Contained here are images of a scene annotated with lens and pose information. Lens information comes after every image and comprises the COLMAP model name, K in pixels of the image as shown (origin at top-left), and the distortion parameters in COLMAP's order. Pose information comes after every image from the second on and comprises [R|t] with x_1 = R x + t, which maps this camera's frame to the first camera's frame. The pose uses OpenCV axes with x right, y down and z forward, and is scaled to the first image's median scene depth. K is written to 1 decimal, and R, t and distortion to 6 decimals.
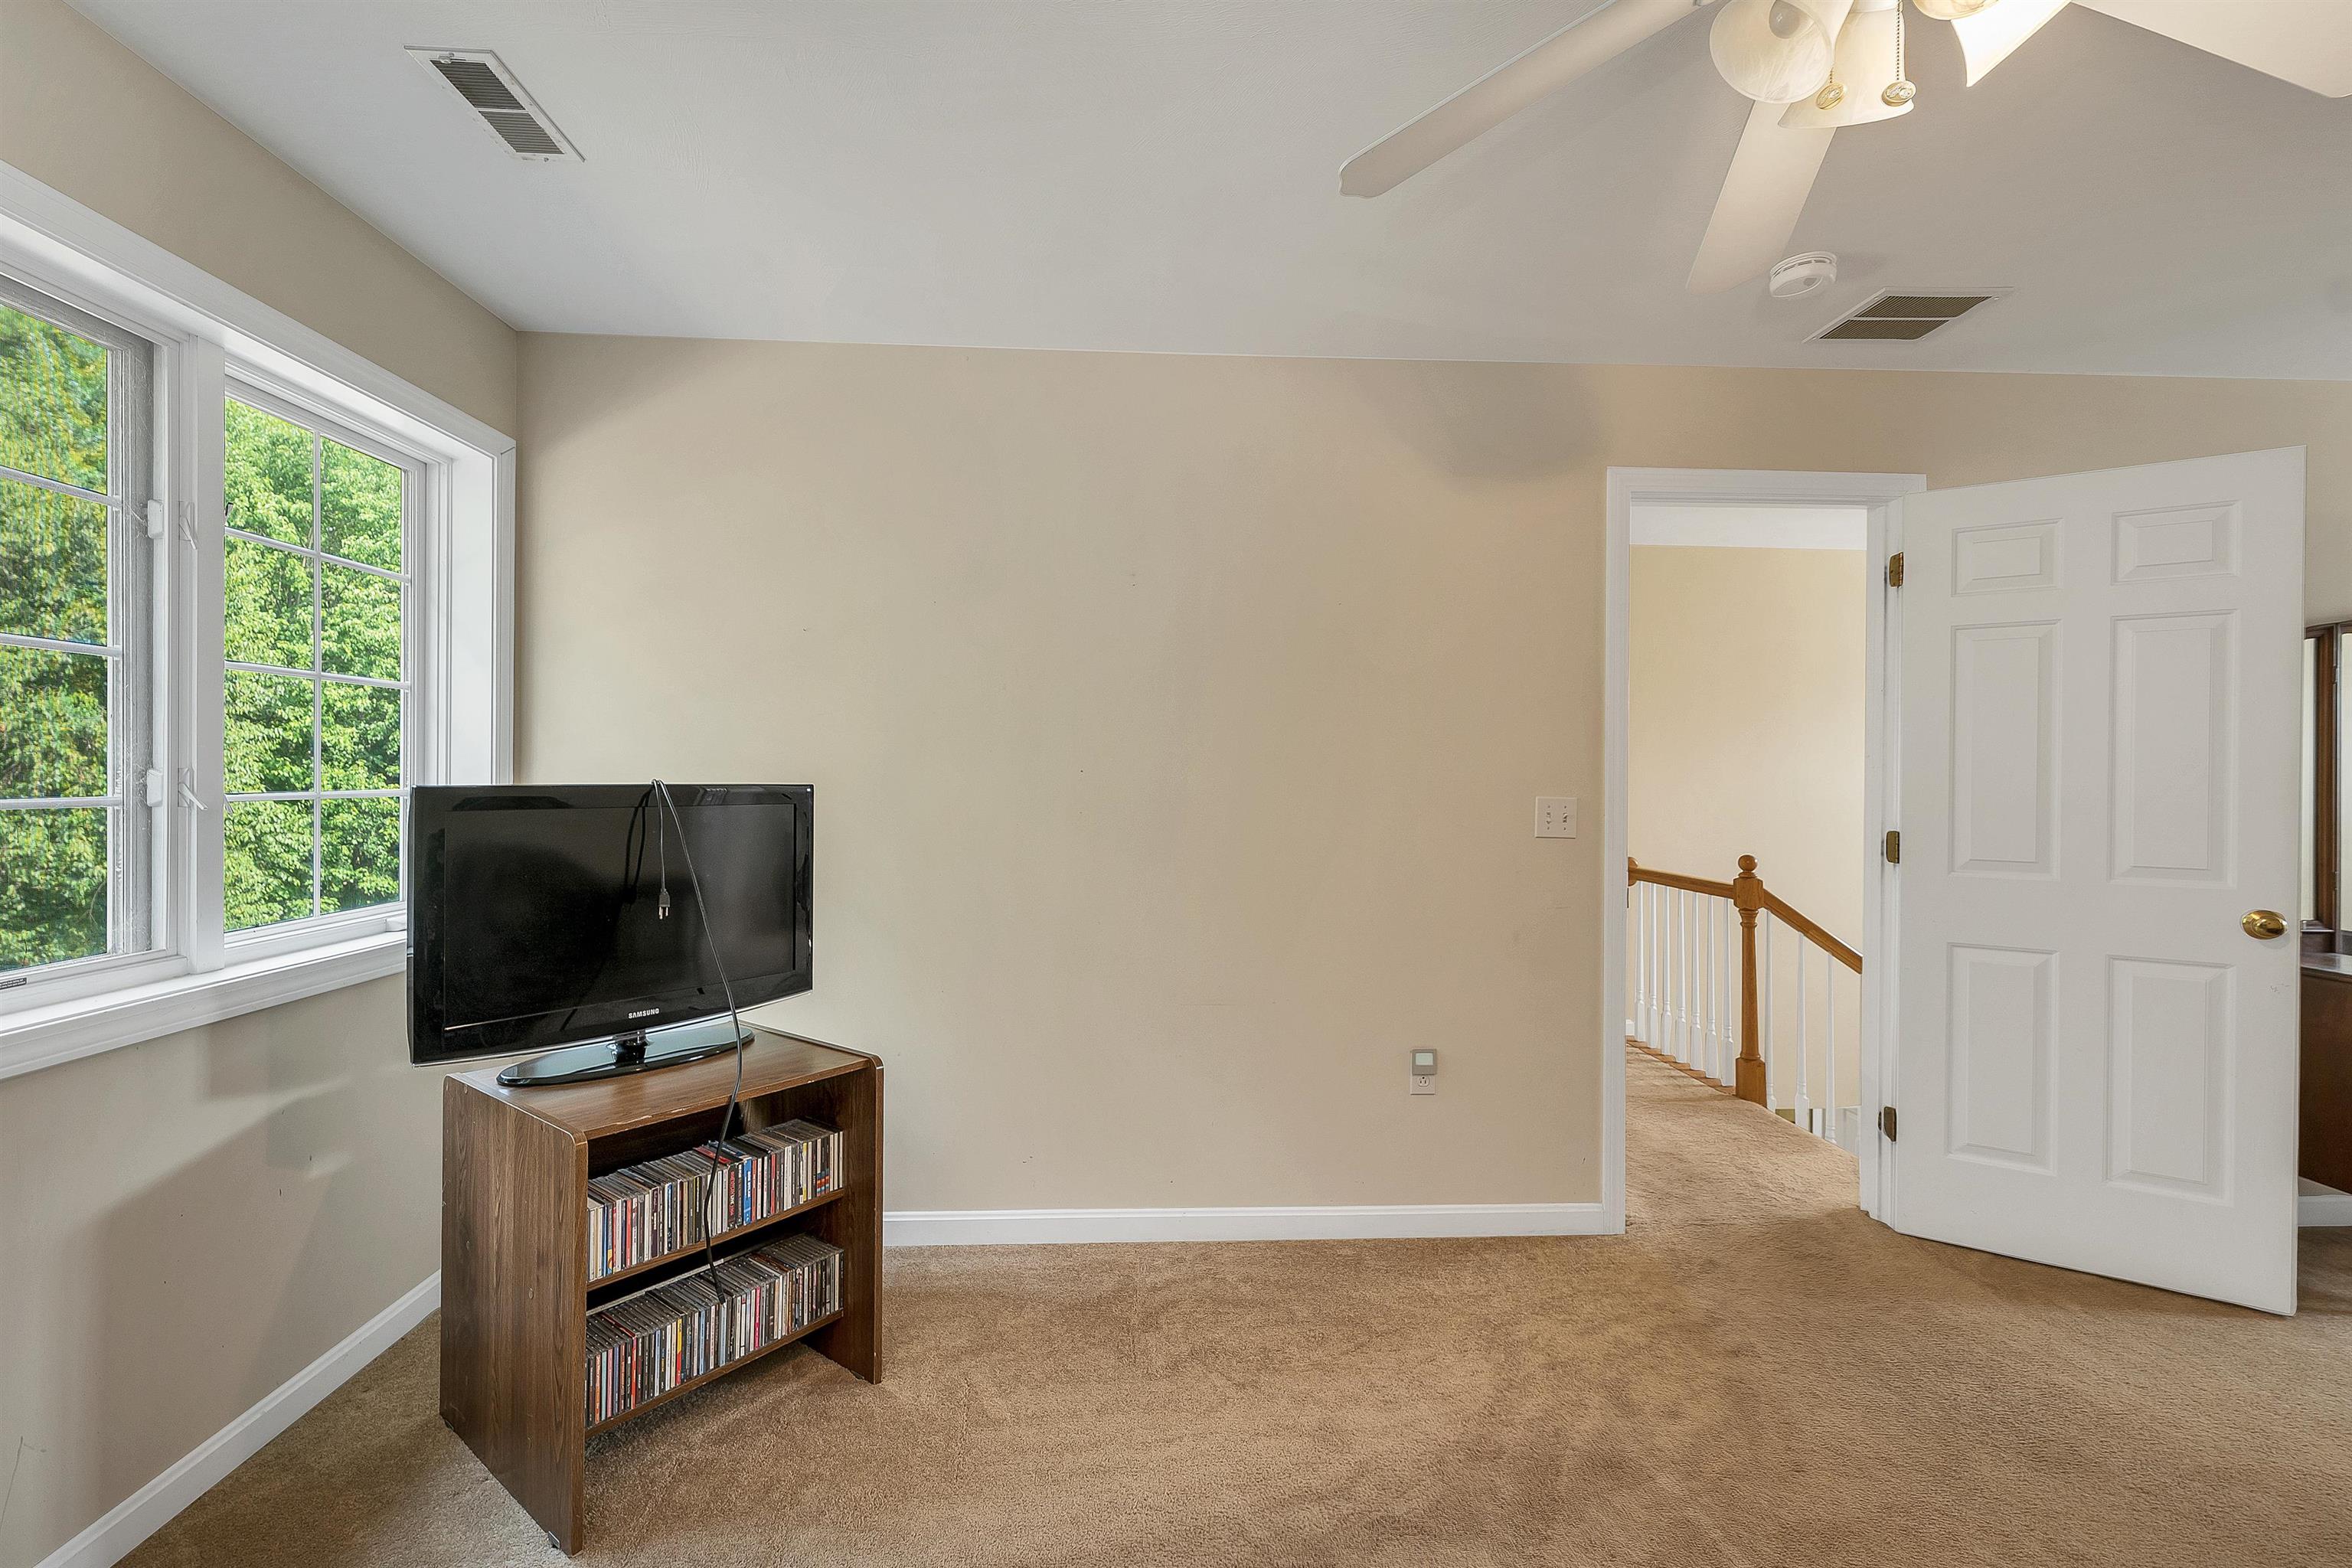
lens RADIAL K [[974.9, 0, 1165.7], [0, 974.9, 776.9], [0, 0, 1]] dist [0.003128, 0.000544]
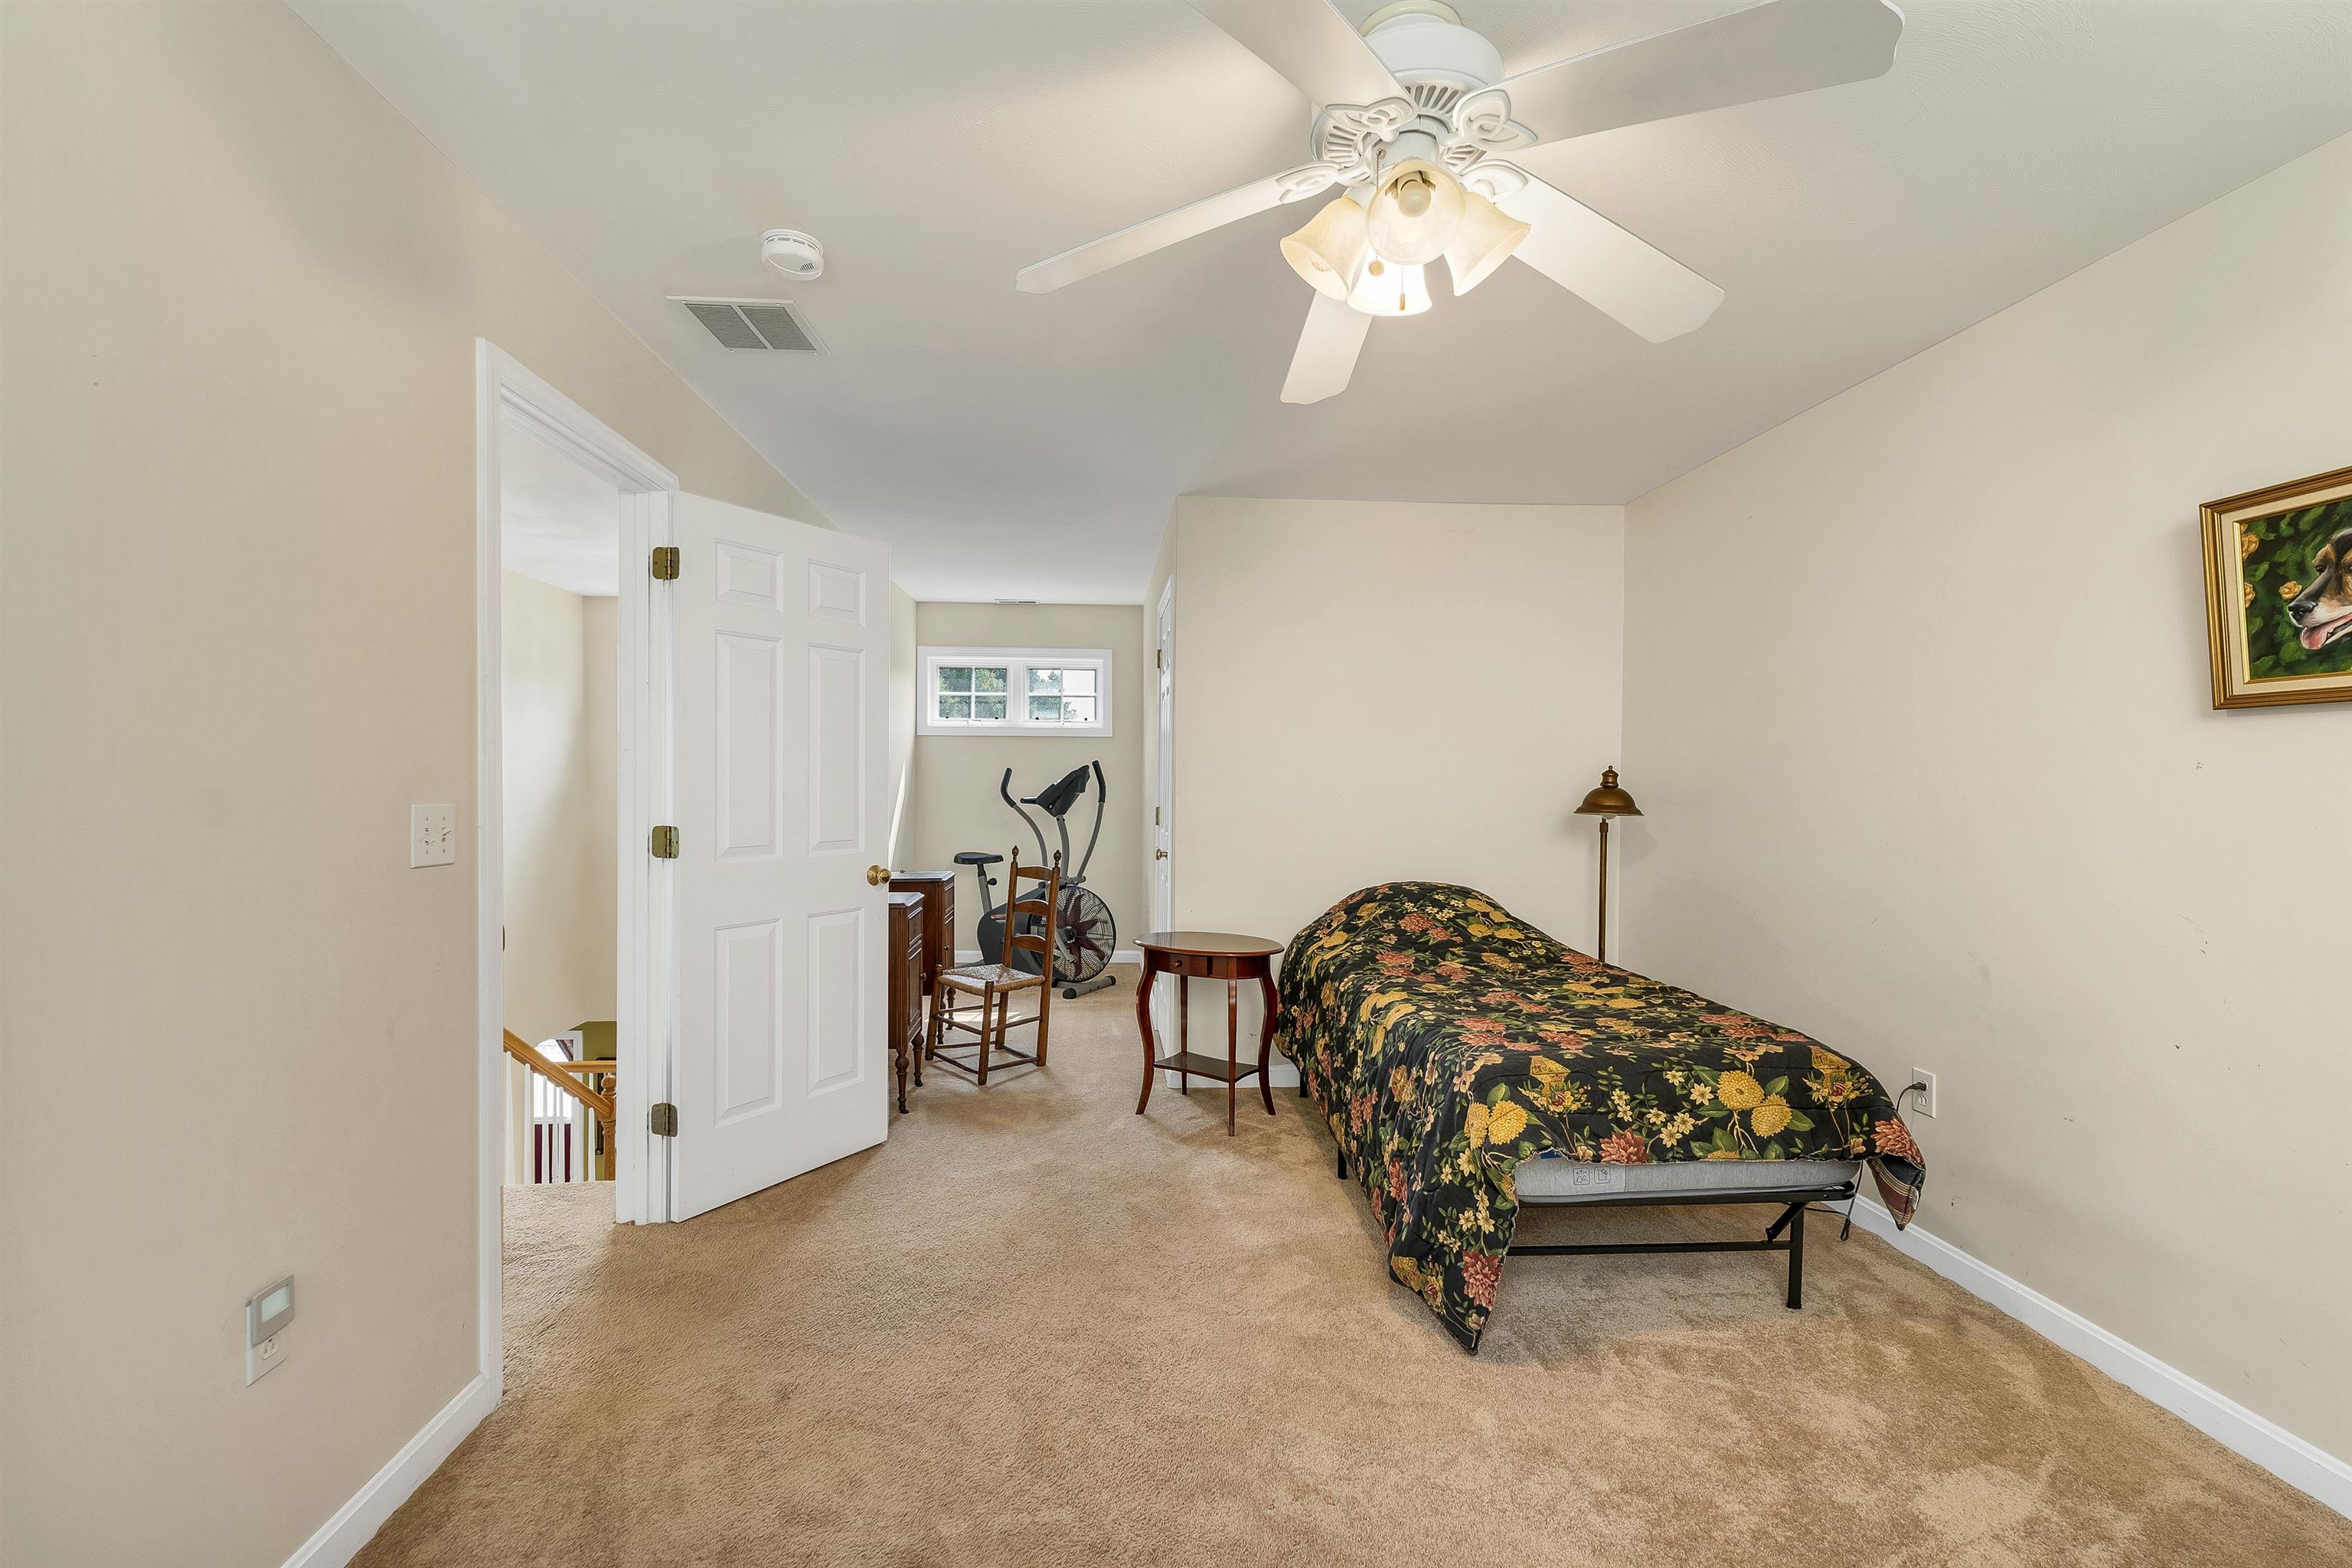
lens RADIAL K [[974.9, 0, 1165.7], [0, 974.9, 776.9], [0, 0, 1]] dist [0.003128, 0.000544]
pose [[0.010318, -0.008679, 0.999909, -0.261597], [0.019466, 0.999775, 0.008477, 0.006518], [-0.999757, 0.019377, 0.010485, 0.502338]]
